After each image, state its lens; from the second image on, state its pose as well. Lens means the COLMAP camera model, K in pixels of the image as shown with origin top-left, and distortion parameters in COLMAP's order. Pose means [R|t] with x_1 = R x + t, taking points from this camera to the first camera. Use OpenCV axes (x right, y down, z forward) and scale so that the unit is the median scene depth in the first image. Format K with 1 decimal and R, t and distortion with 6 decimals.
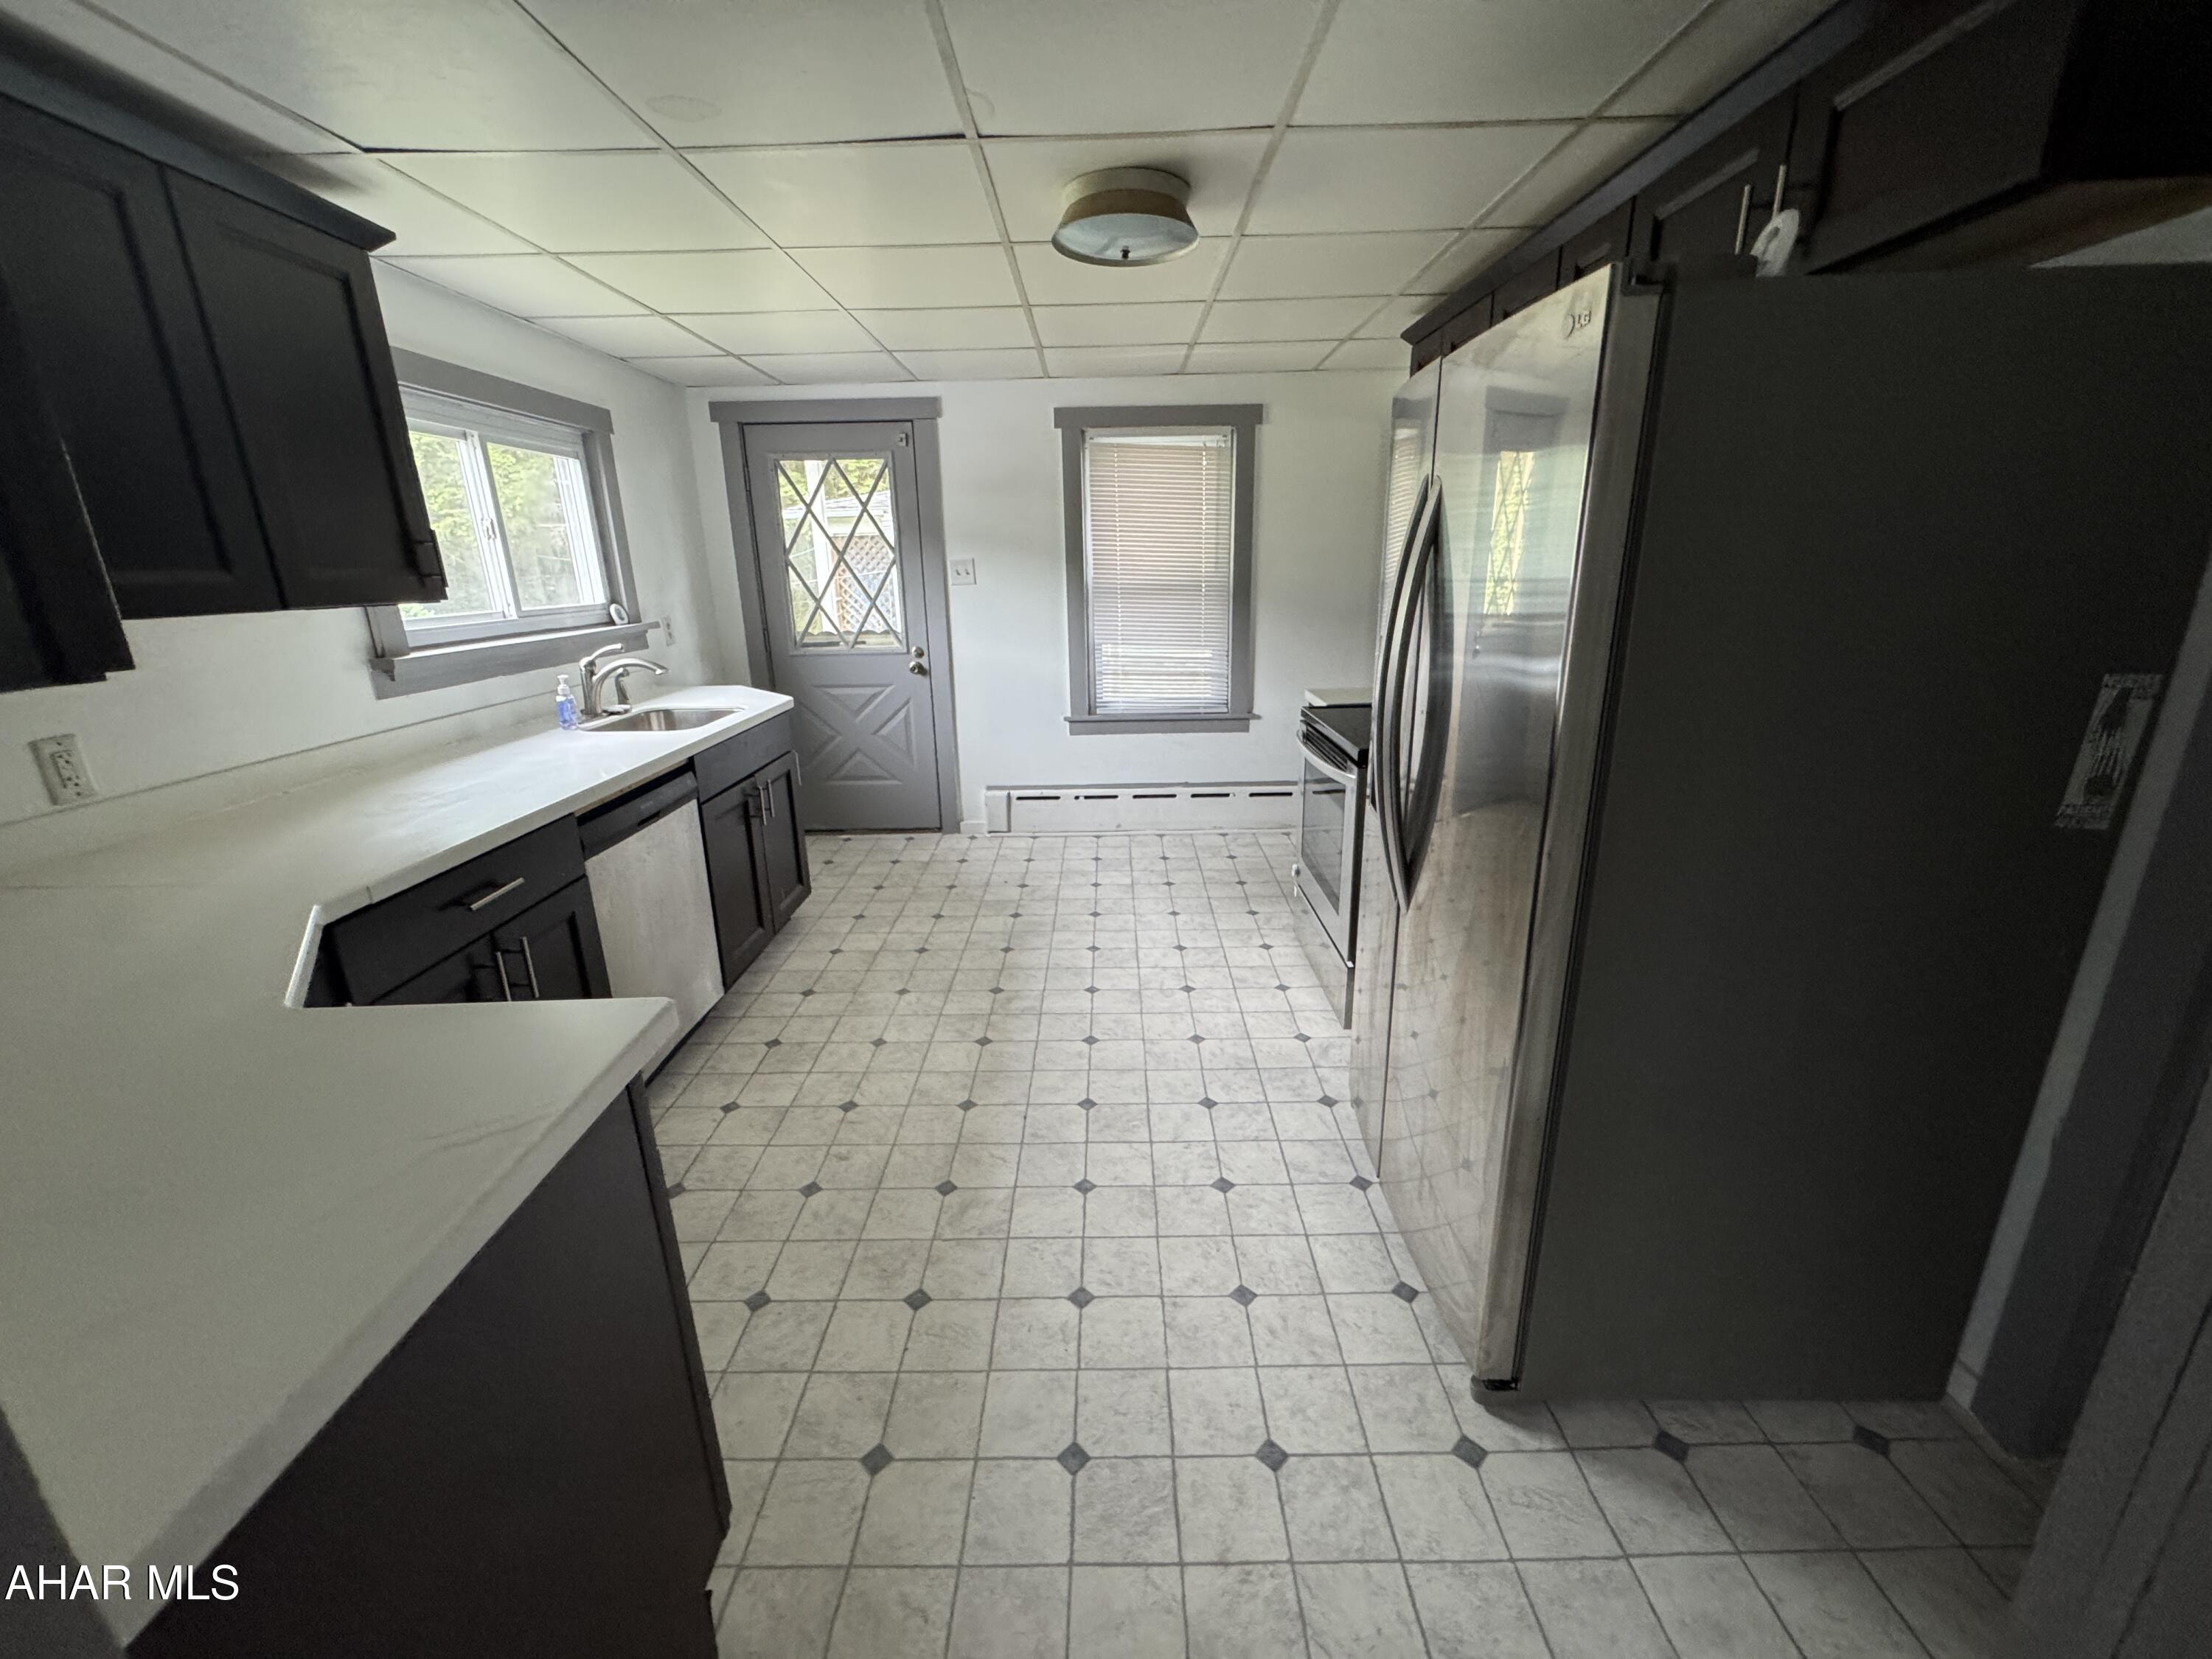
lens RADIAL K [[880.9, 0, 1099.6], [0, 880.9, 825.1], [0, 0, 1]] dist [-0.001448, -0.000569]
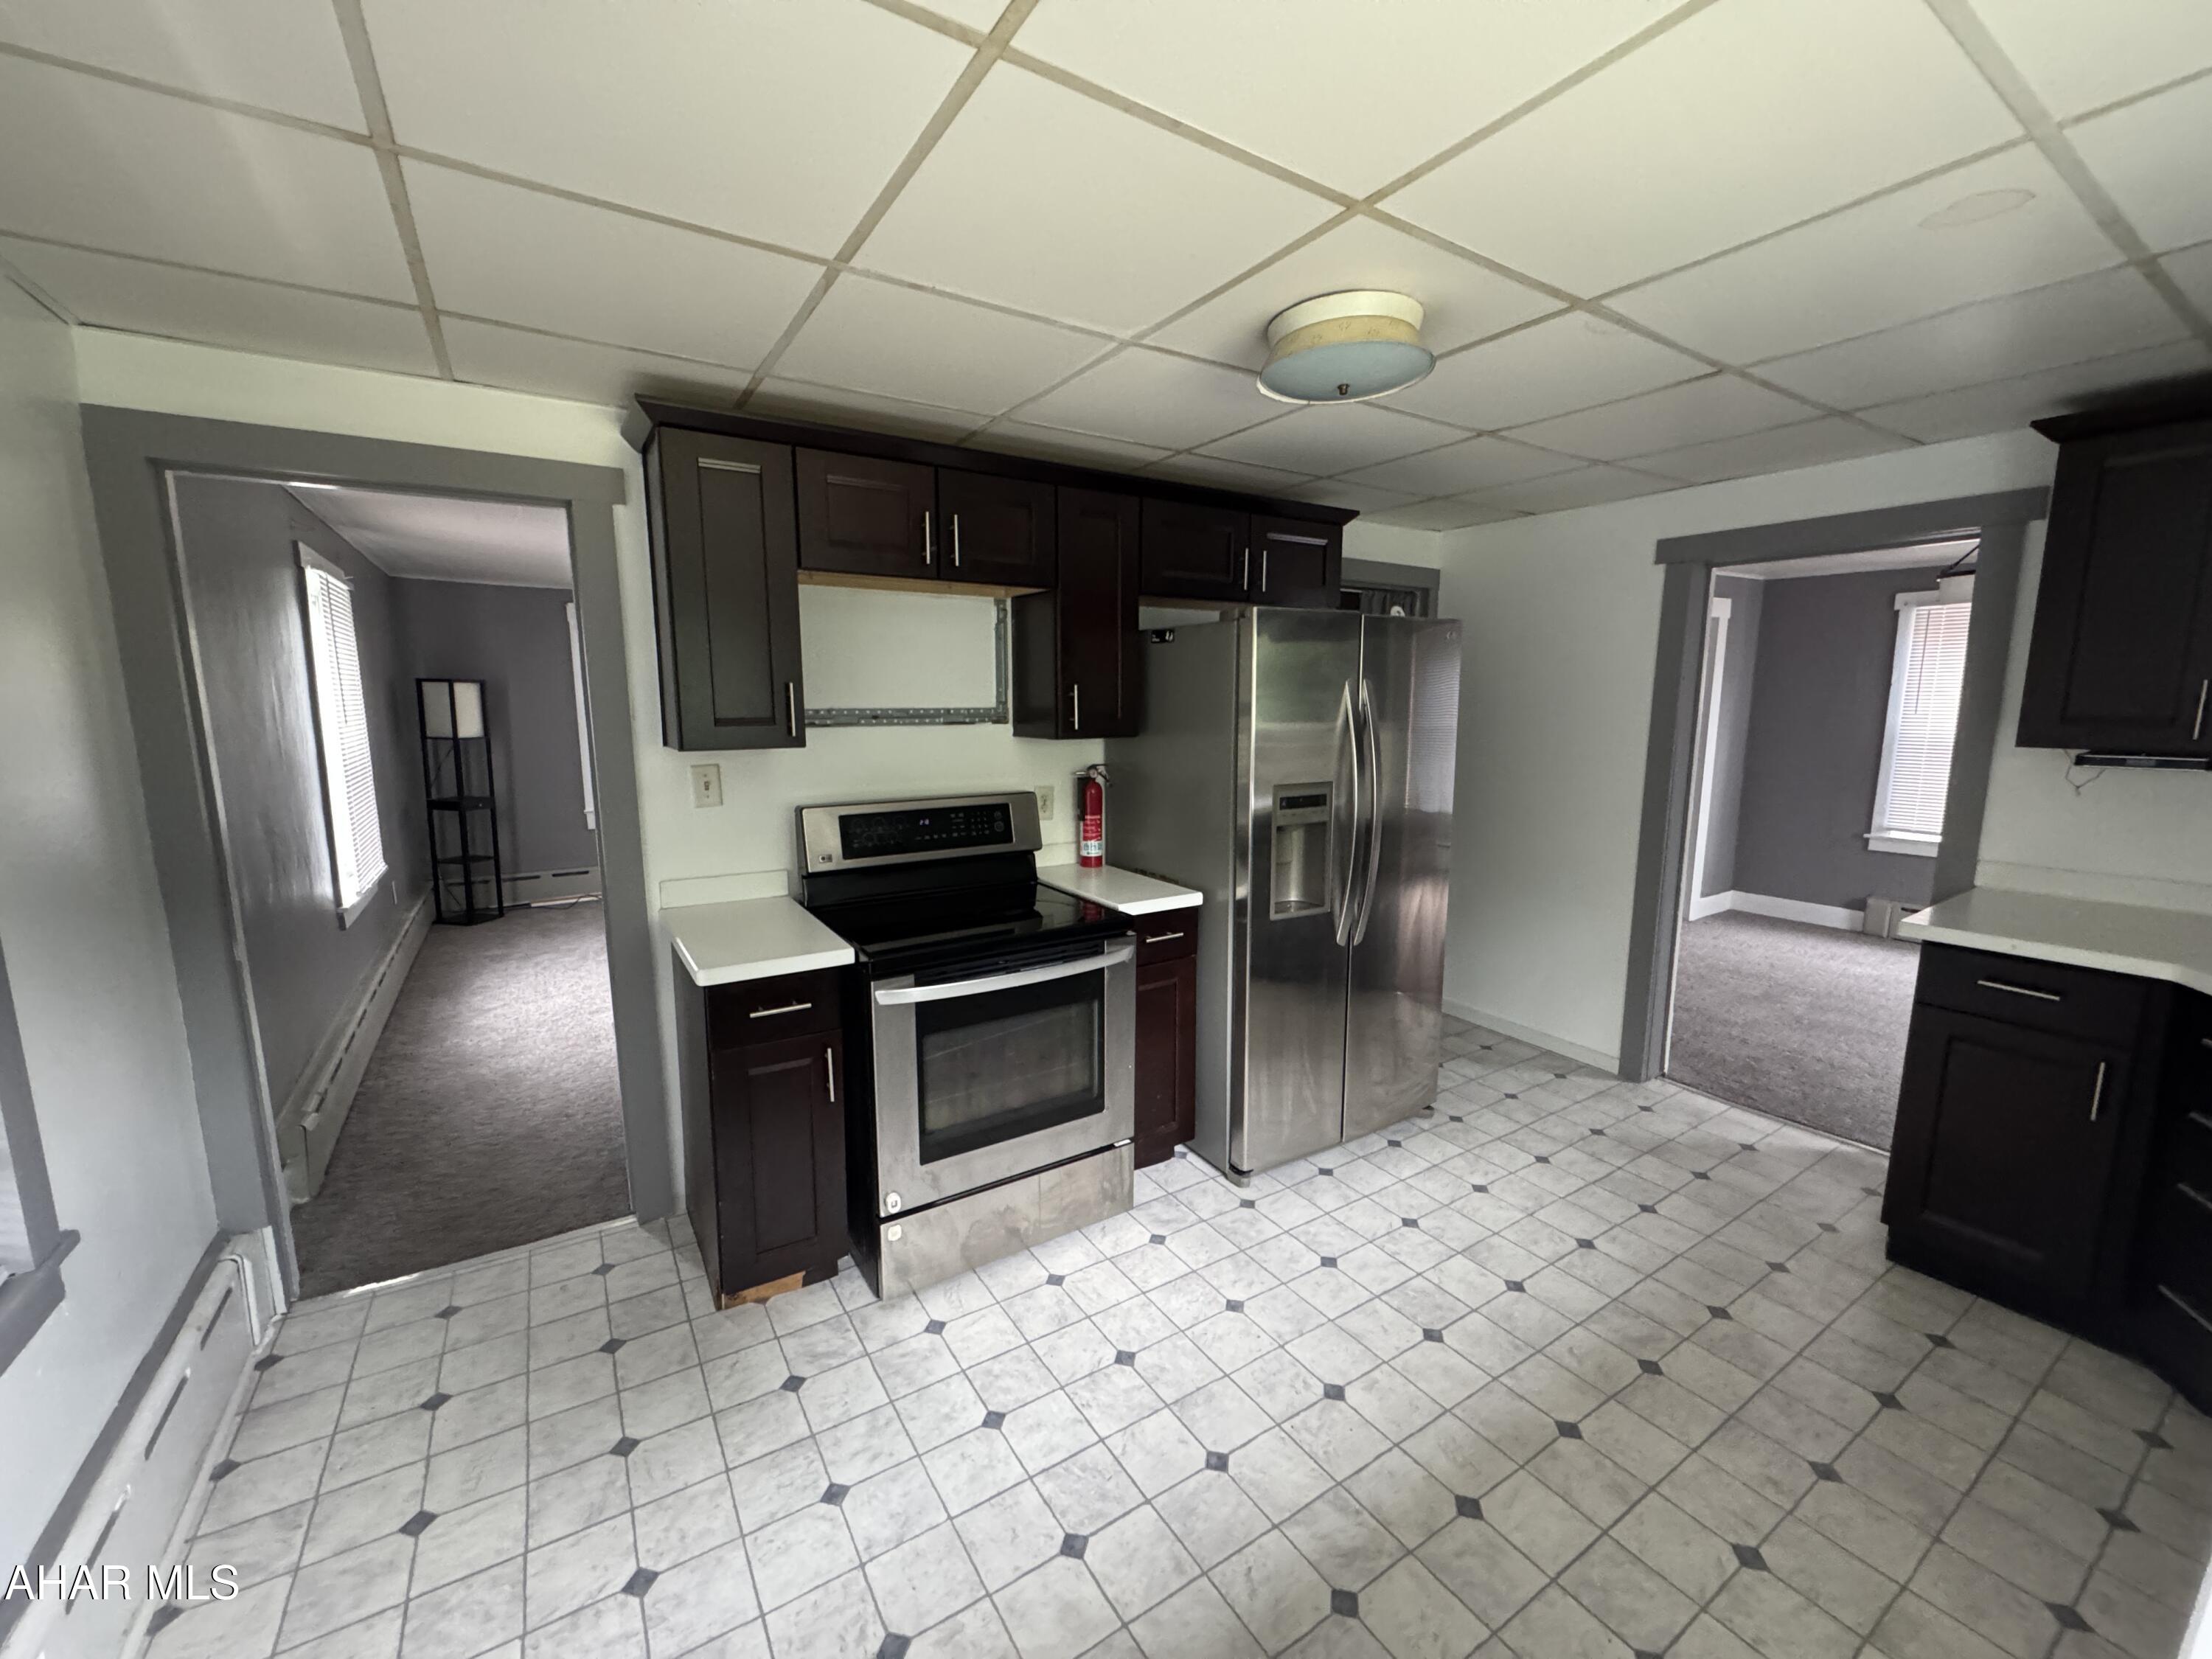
lens RADIAL K [[880.9, 0, 1100.5], [0, 880.9, 827.2], [0, 0, 1]] dist [-0.001448, -0.000569]
pose [[-0.542603, -0.099724, 0.834049, -0.509938], [0.255522, 0.926277, 0.276985, -0.471954], [-0.800182, 0.363410, -0.477119, 1.493803]]
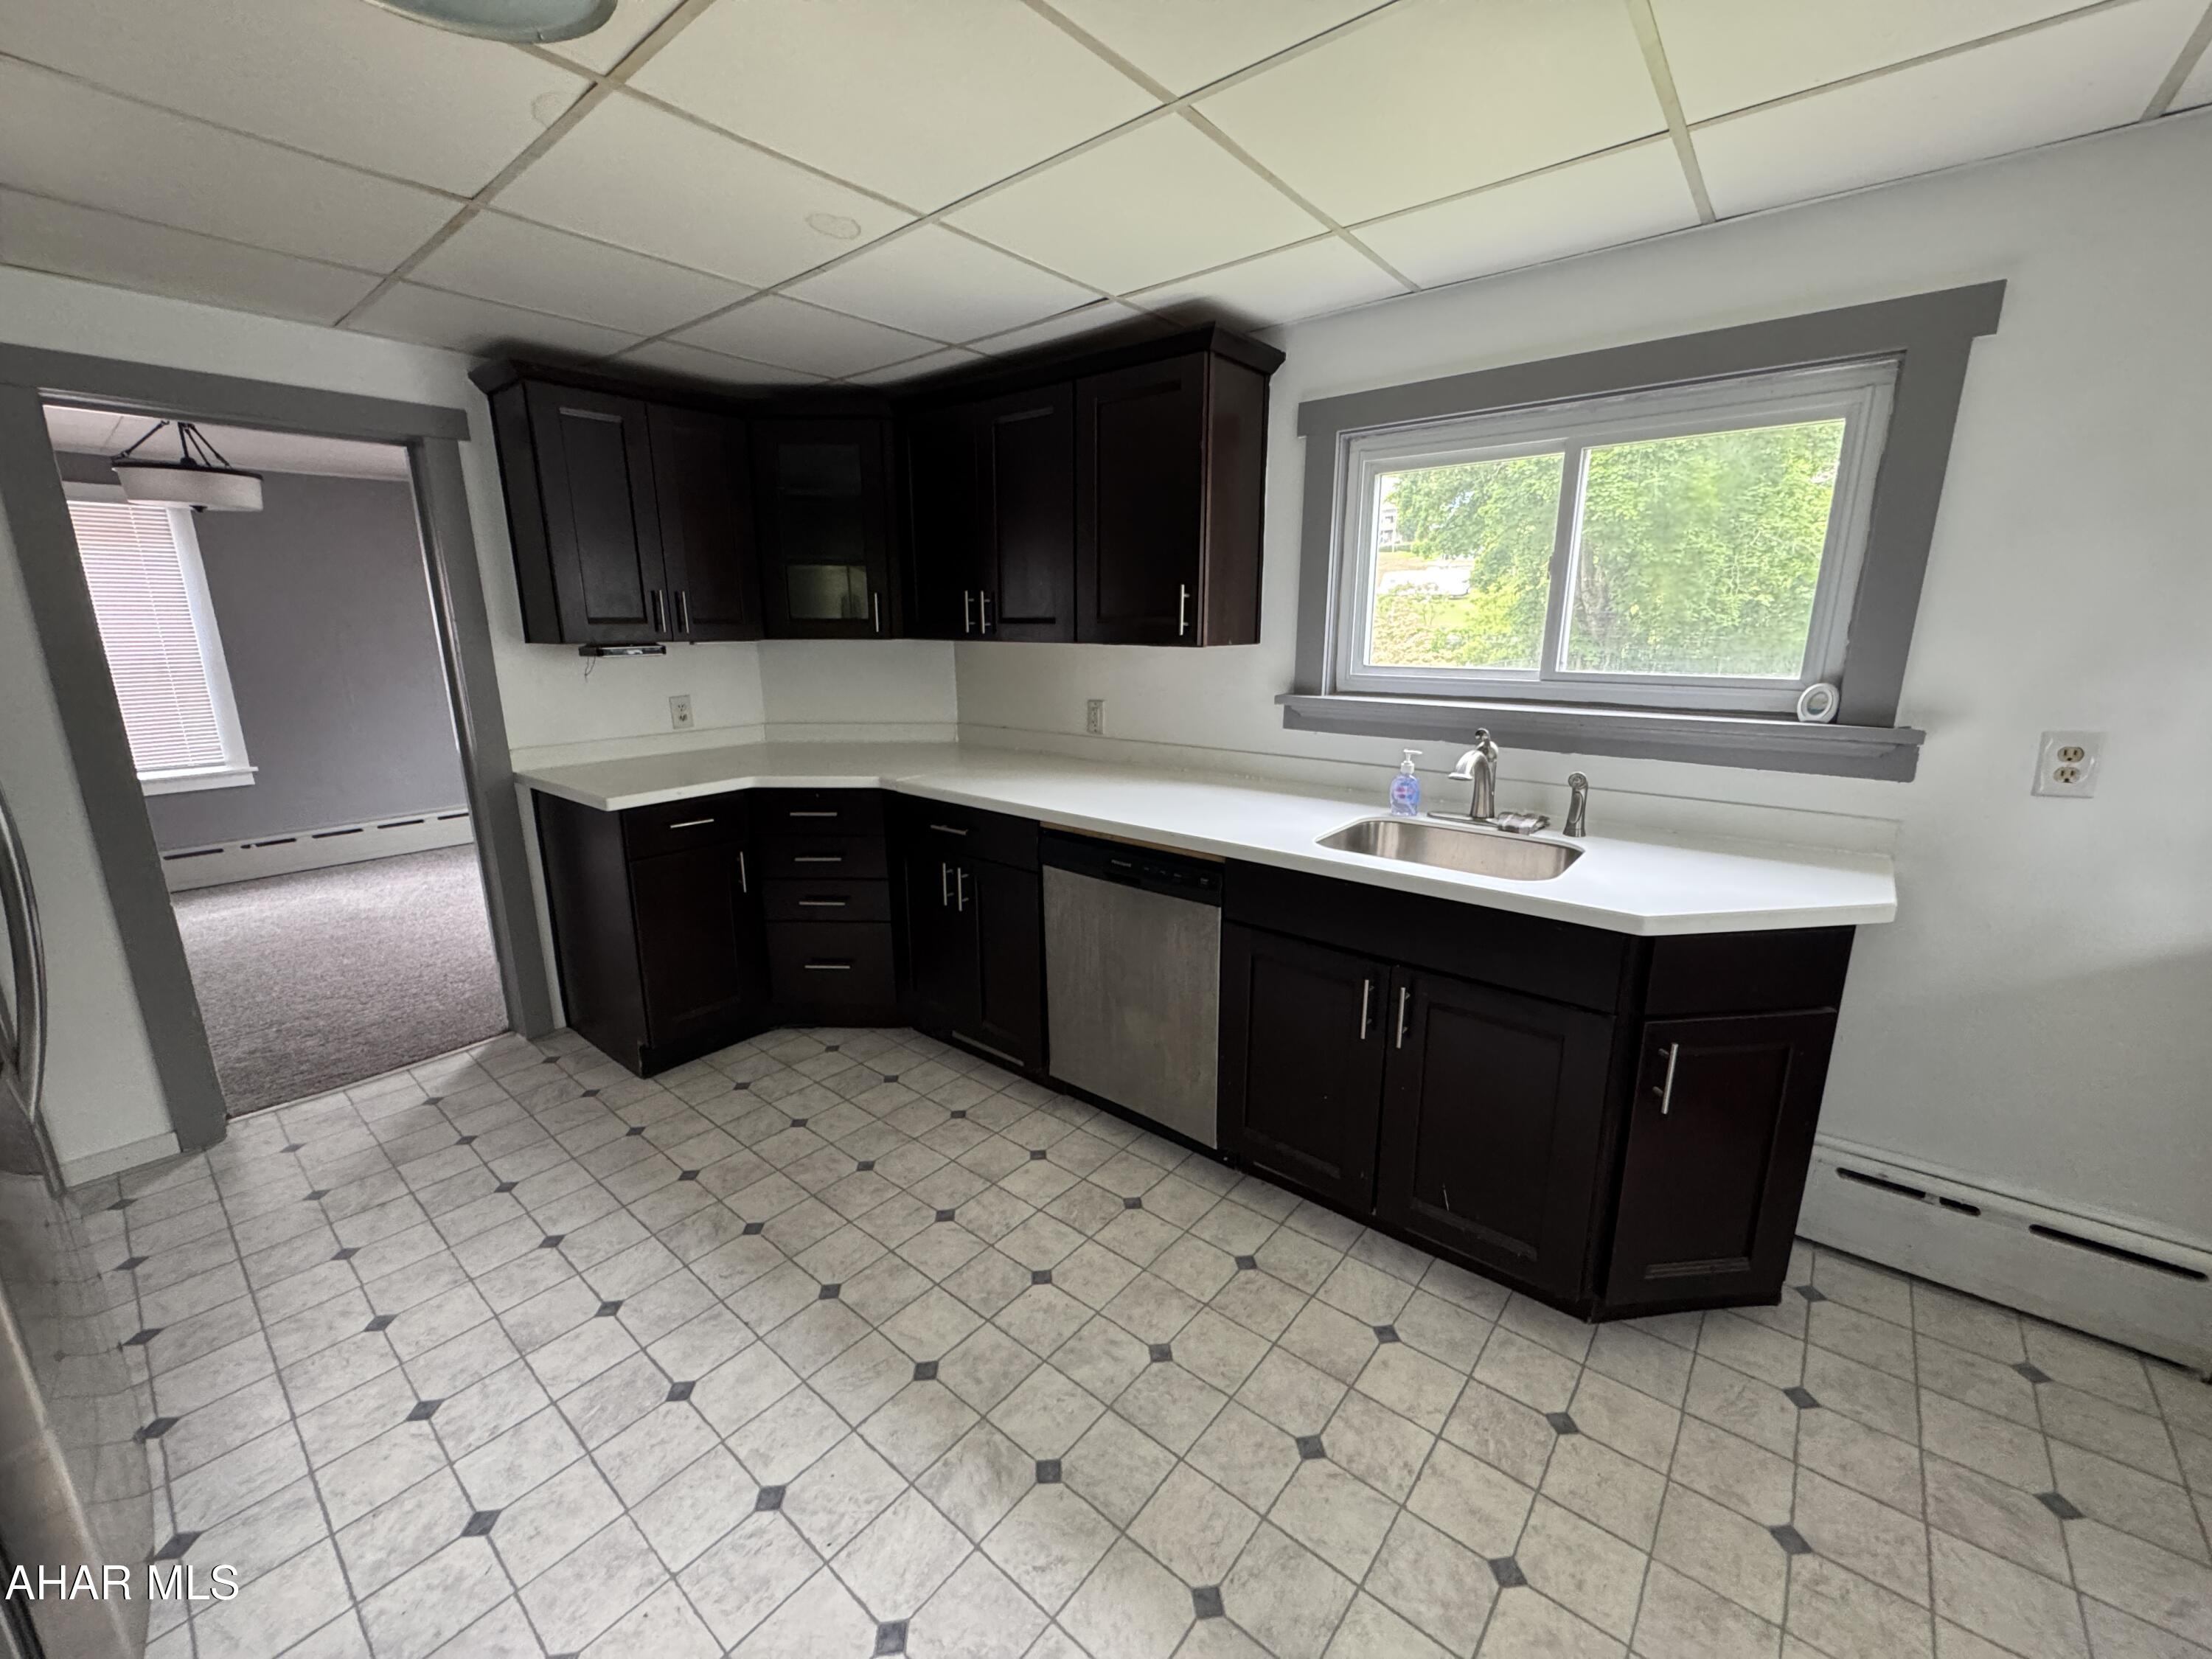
lens RADIAL K [[880.9, 0, 1107.6], [0, 880.9, 827.5], [0, 0, 1]] dist [-0.001448, -0.000569]
pose [[-0.632954, 0.204305, -0.746746, 0.203184], [-0.205911, 0.885384, 0.416769, -0.444721], [0.746305, 0.417559, -0.518338, 1.429357]]
